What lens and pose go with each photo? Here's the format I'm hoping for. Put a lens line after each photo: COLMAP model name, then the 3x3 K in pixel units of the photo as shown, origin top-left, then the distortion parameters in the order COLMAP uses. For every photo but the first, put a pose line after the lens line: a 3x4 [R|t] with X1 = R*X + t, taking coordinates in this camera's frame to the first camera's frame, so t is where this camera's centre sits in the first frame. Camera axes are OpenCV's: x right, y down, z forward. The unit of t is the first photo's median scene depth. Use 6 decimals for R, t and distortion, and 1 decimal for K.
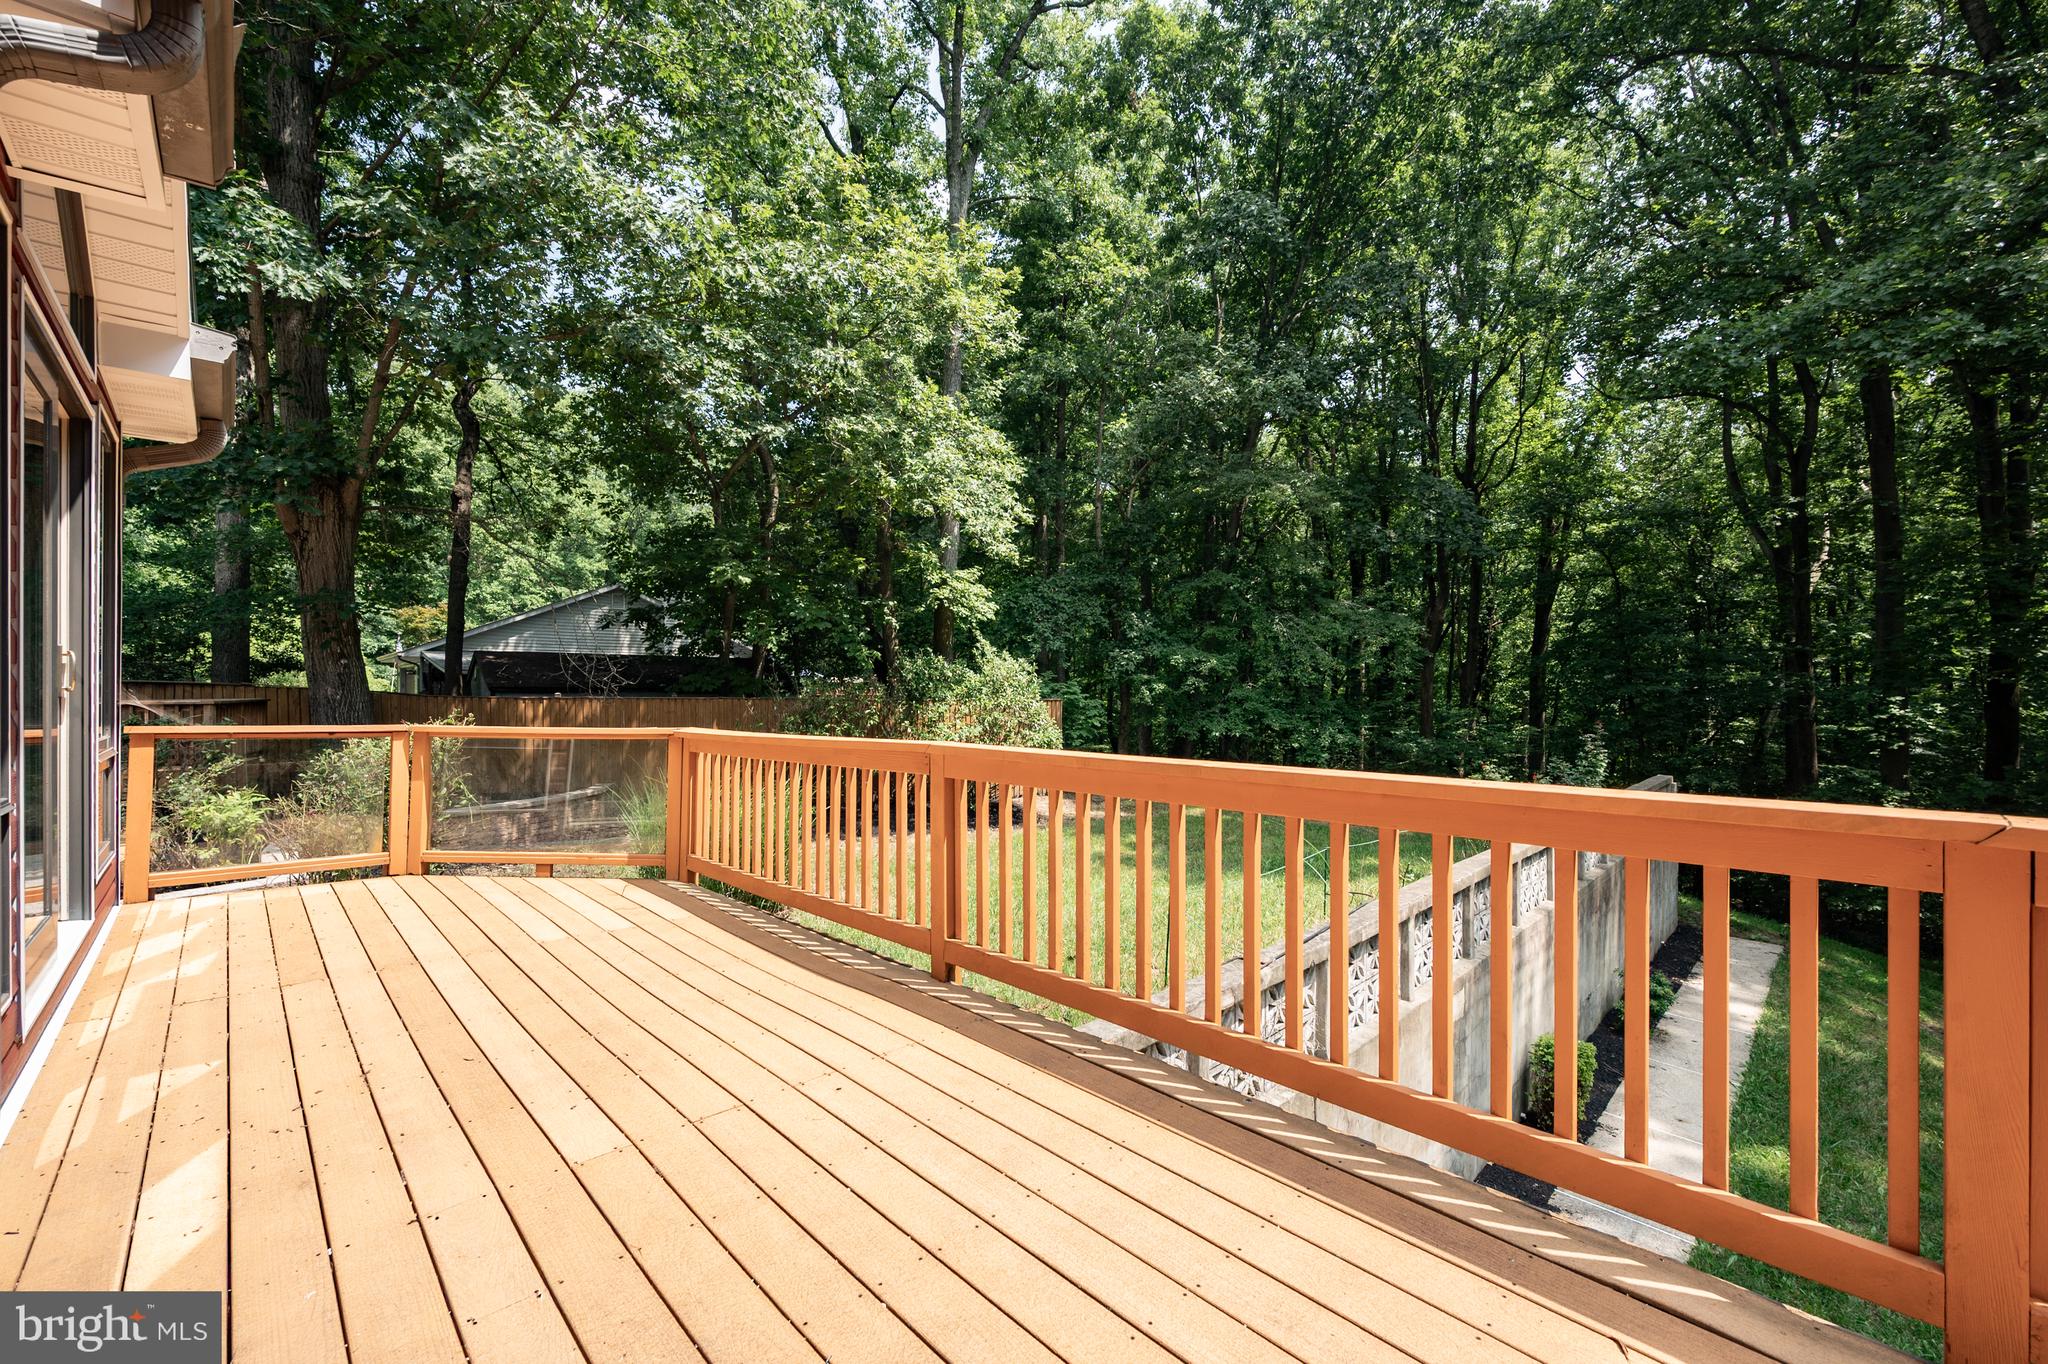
lens RADIAL K [[824.5, 0, 996.9], [0, 824.5, 688.9], [0, 0, 1]] dist [-0.001546, -0.000301]
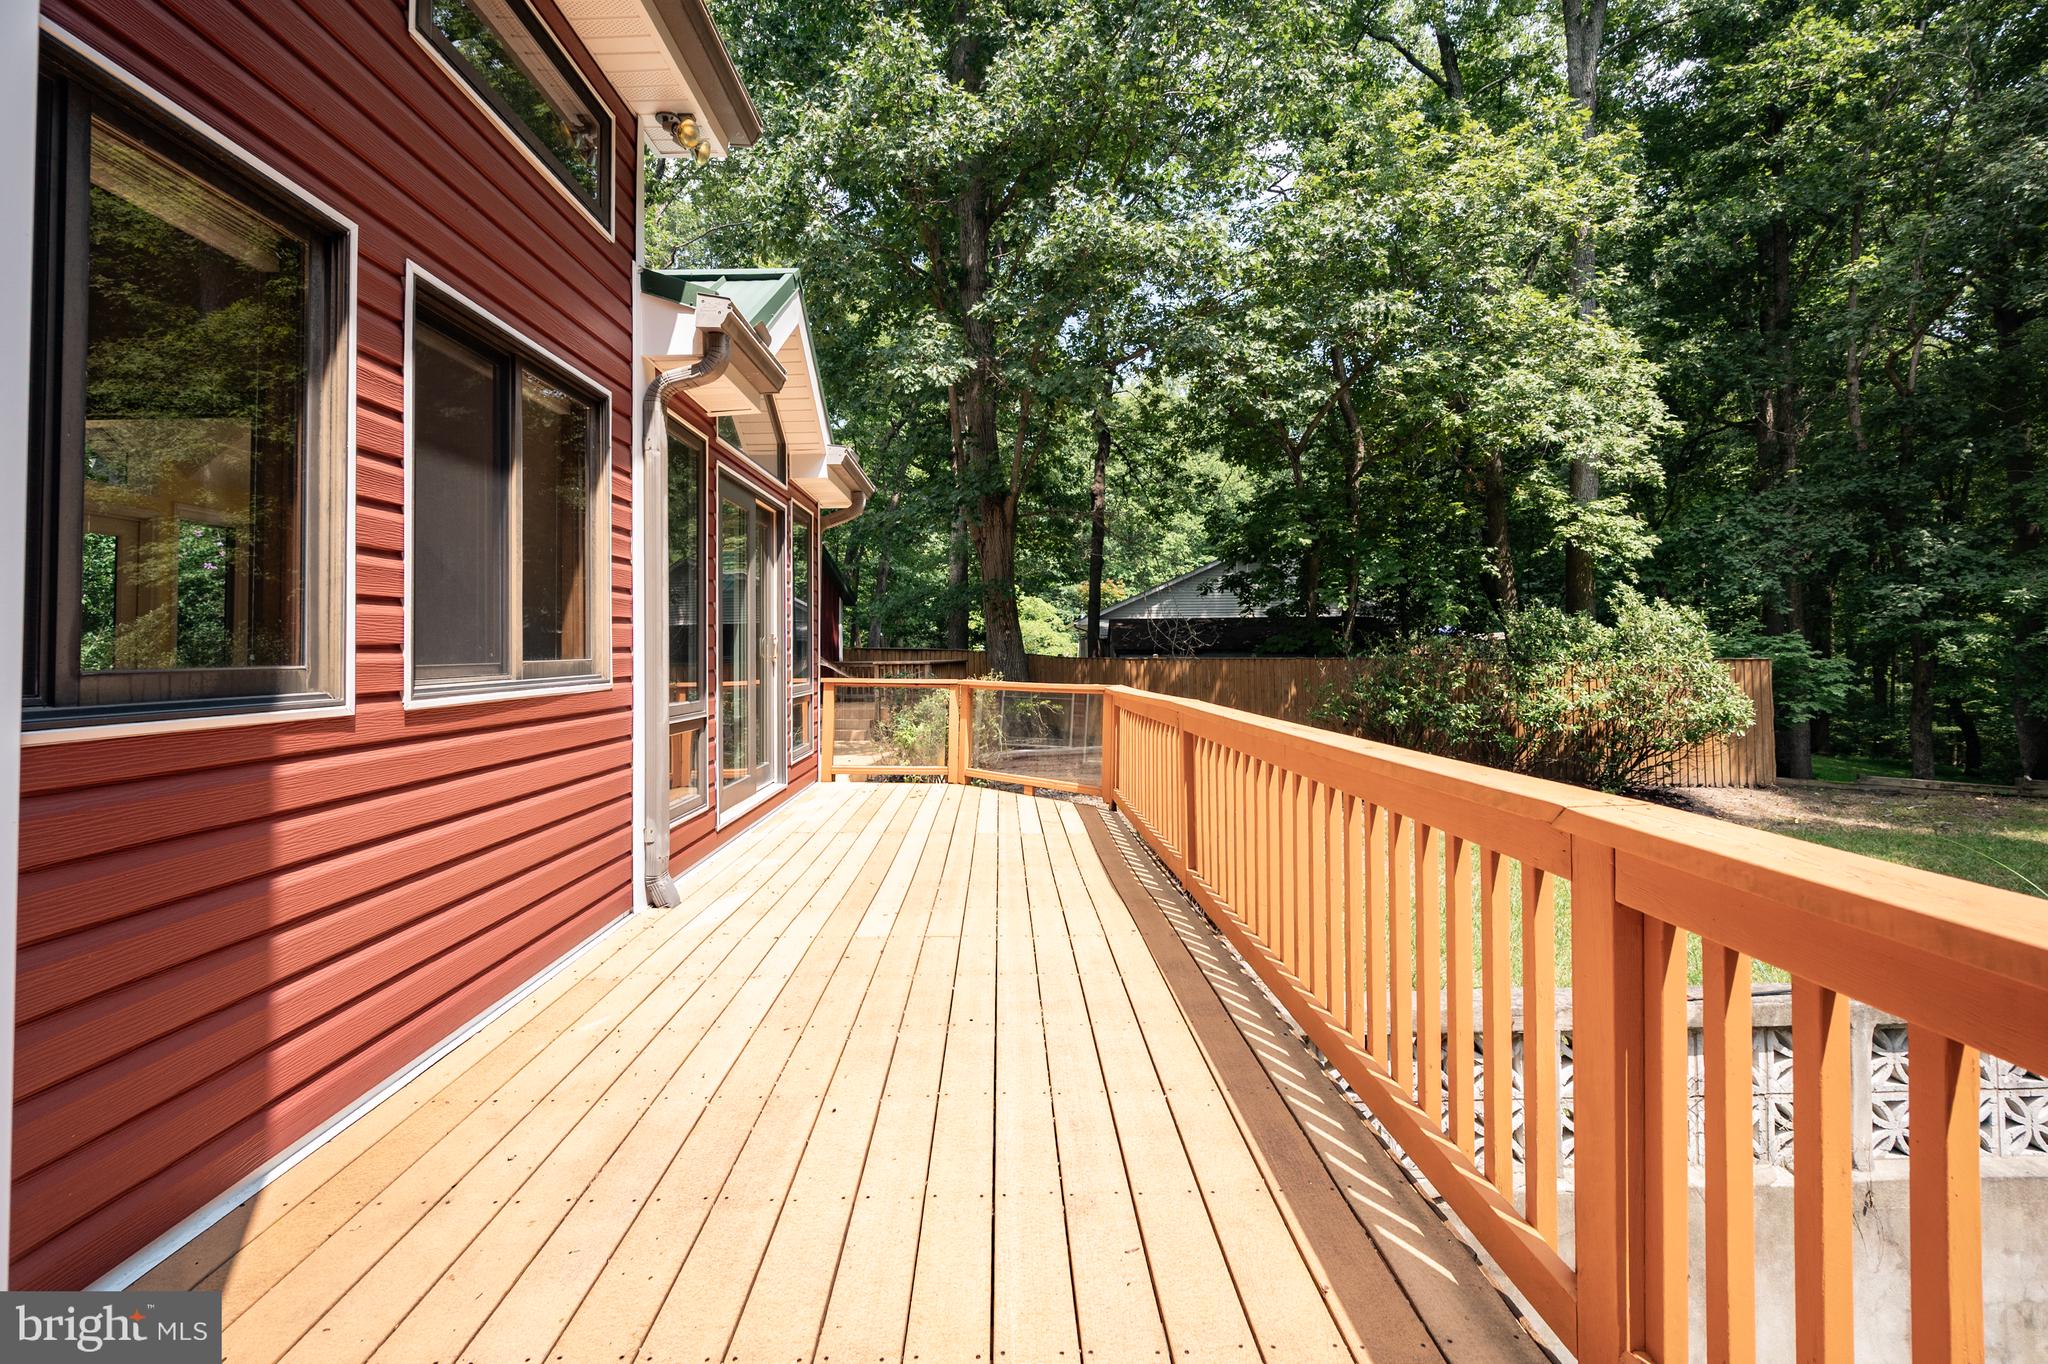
lens RADIAL K [[838.7, 0, 1010.4], [0, 838.7, 627.3], [0, 0, 1]] dist [-0.000940, -0.000306]
pose [[0.742972, -0.027724, -0.668748, 0.101063], [0.011276, 0.999518, -0.028909, -0.001234], [0.669228, 0.013938, 0.742927, -0.009397]]
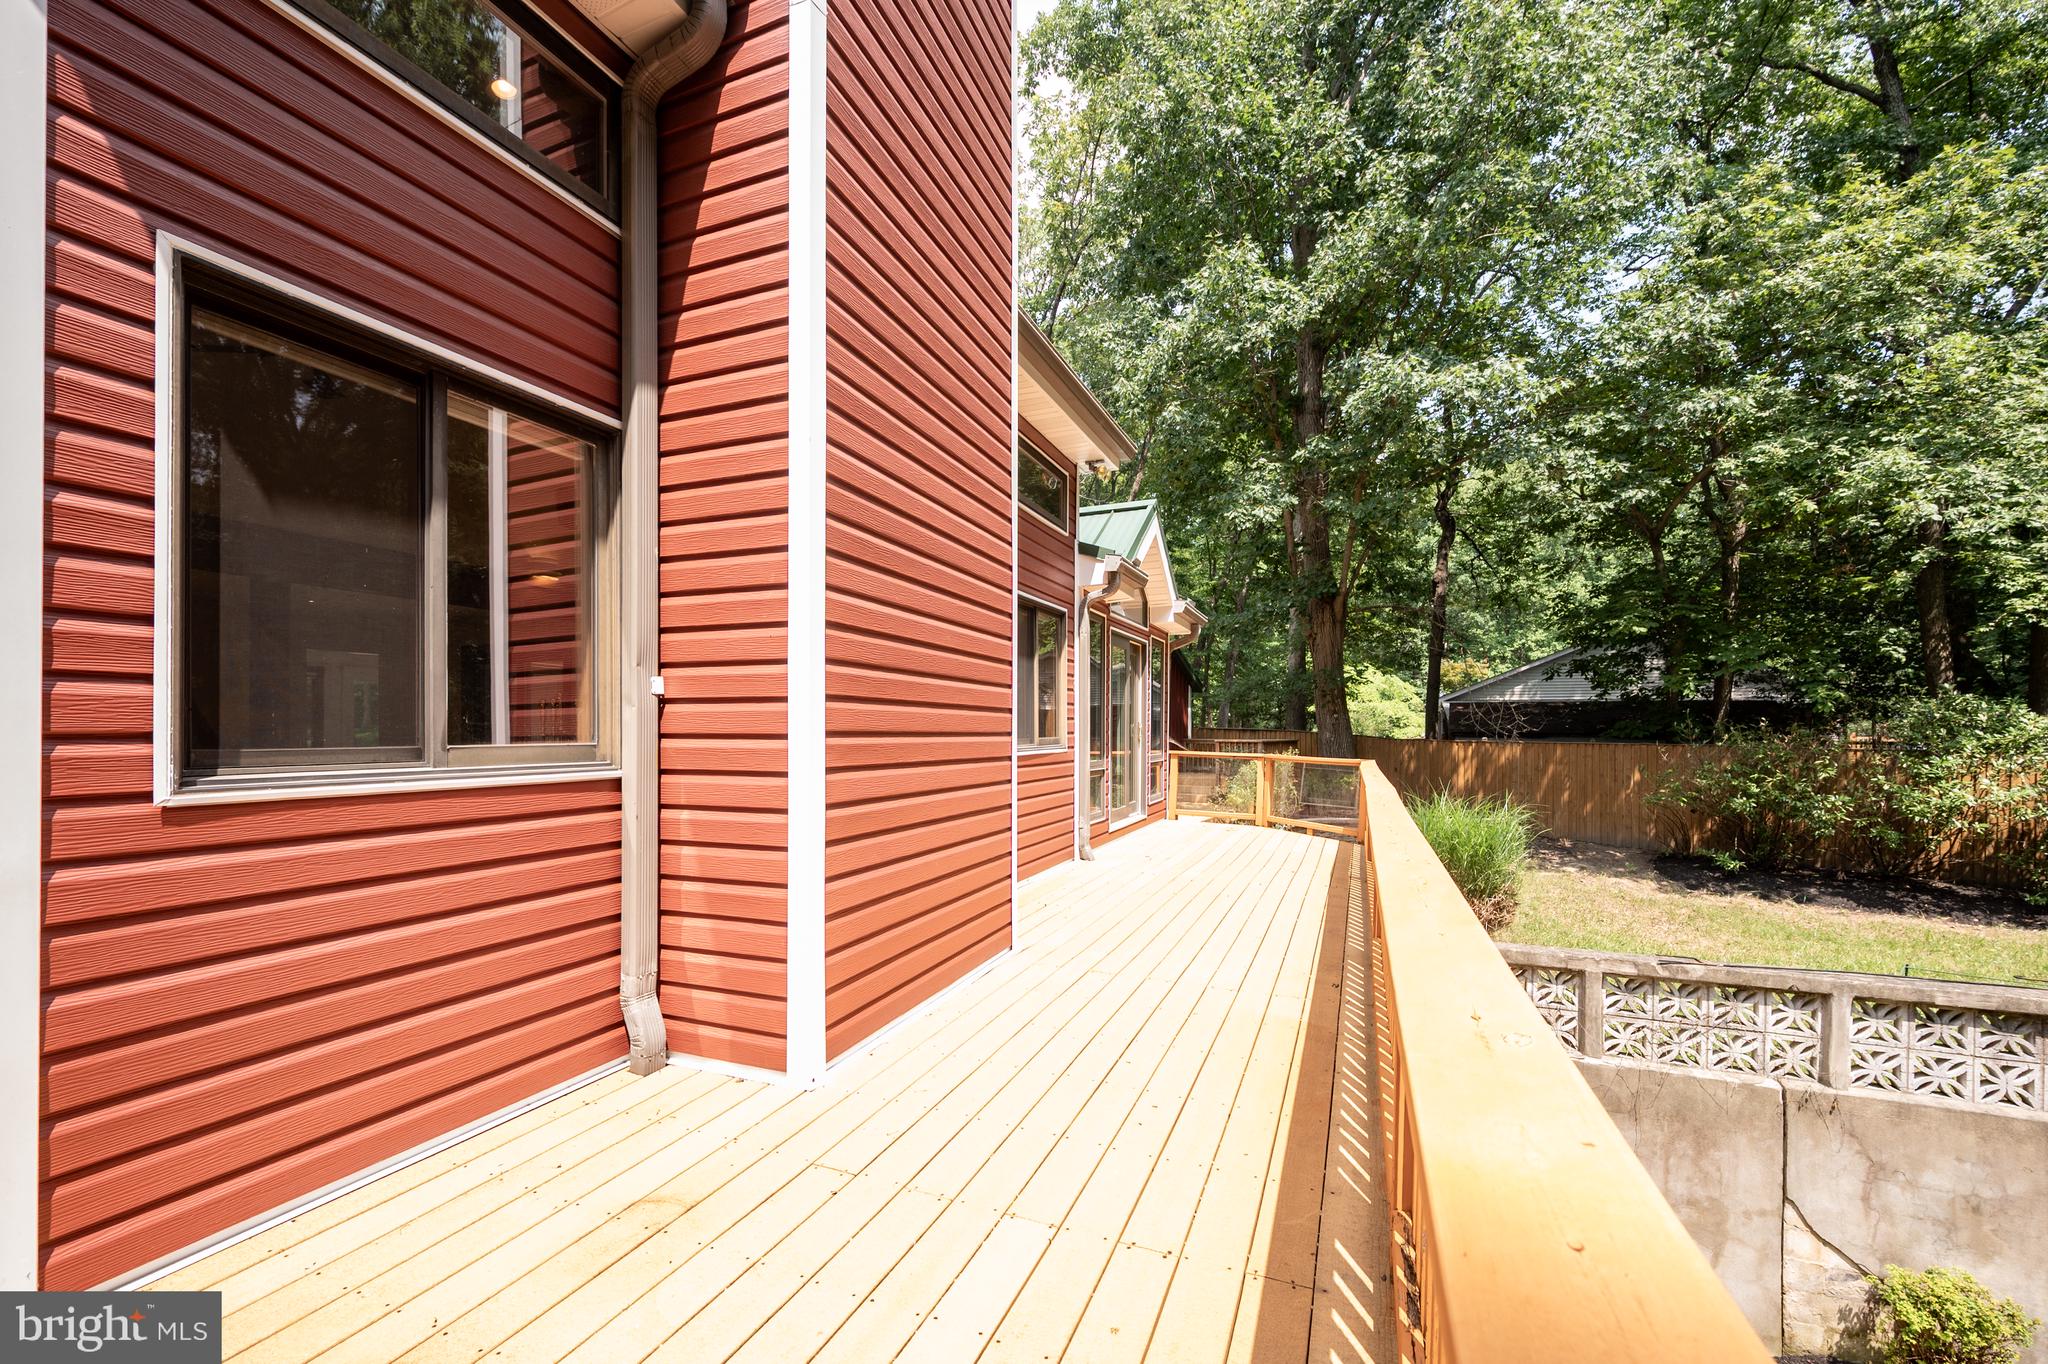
lens RADIAL K [[810.4, 0, 1042.3], [0, 810.4, 735.8], [0, 0, 1]] dist [-0.000368, -0.000126]
pose [[0.436354, 0.008055, -0.899739, 0.257407], [-0.003197, 0.999967, 0.007402, -0.004472], [0.899769, -0.000354, 0.436366, -0.113413]]
